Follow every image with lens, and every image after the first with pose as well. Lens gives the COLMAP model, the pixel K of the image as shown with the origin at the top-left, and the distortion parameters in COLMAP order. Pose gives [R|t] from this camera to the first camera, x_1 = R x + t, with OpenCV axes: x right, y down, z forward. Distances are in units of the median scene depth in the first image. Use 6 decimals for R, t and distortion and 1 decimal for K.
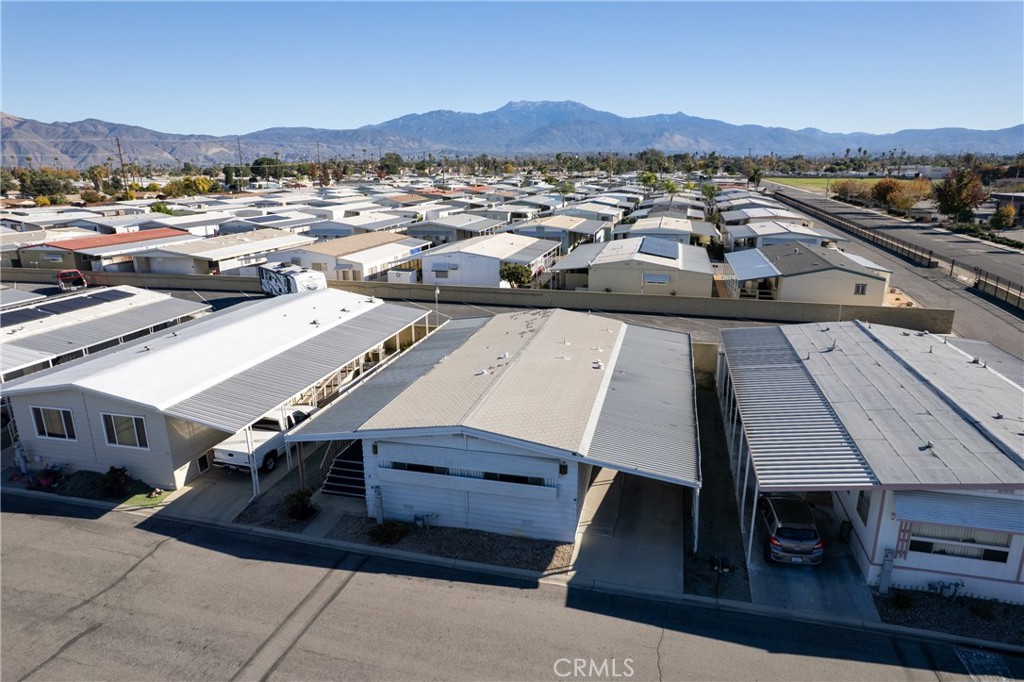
lens RADIAL K [[660.3, 0, 513.2], [0, 660.3, 341.8], [0, 0, 1]] dist [-0.070348, 0.062520]
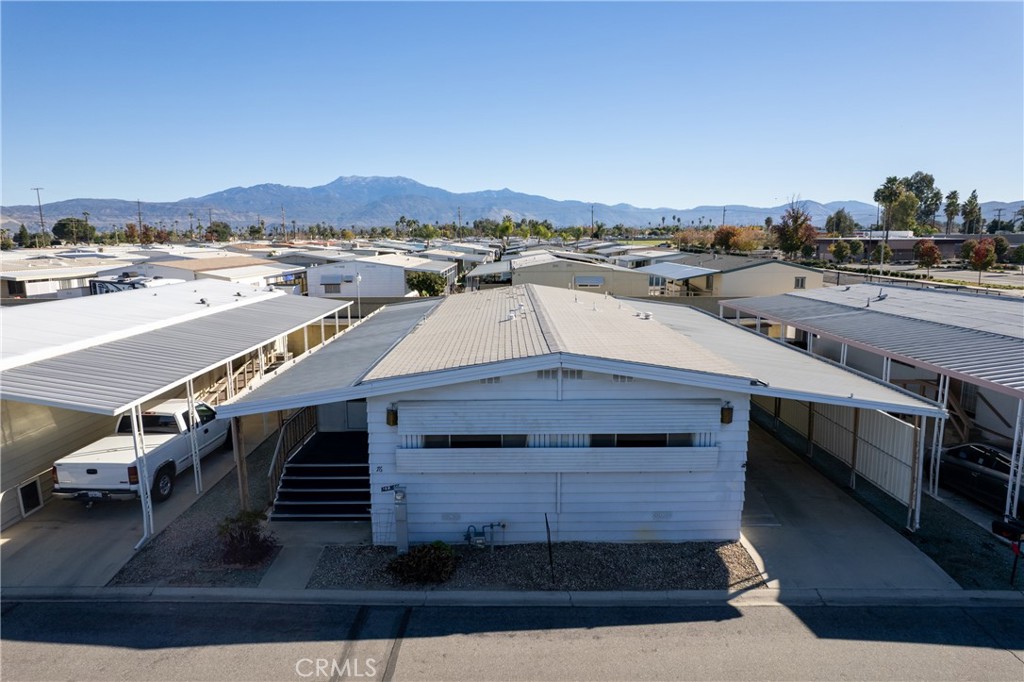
lens RADIAL K [[660.3, 0, 511.1], [0, 660.3, 337.6], [0, 0, 1]] dist [-0.070348, 0.062520]
pose [[0.970051, -0.039382, 0.239688, -0.234536], [0.066496, 0.992129, -0.106109, 0.156654], [-0.233623, 0.118870, 0.965034, 0.405542]]
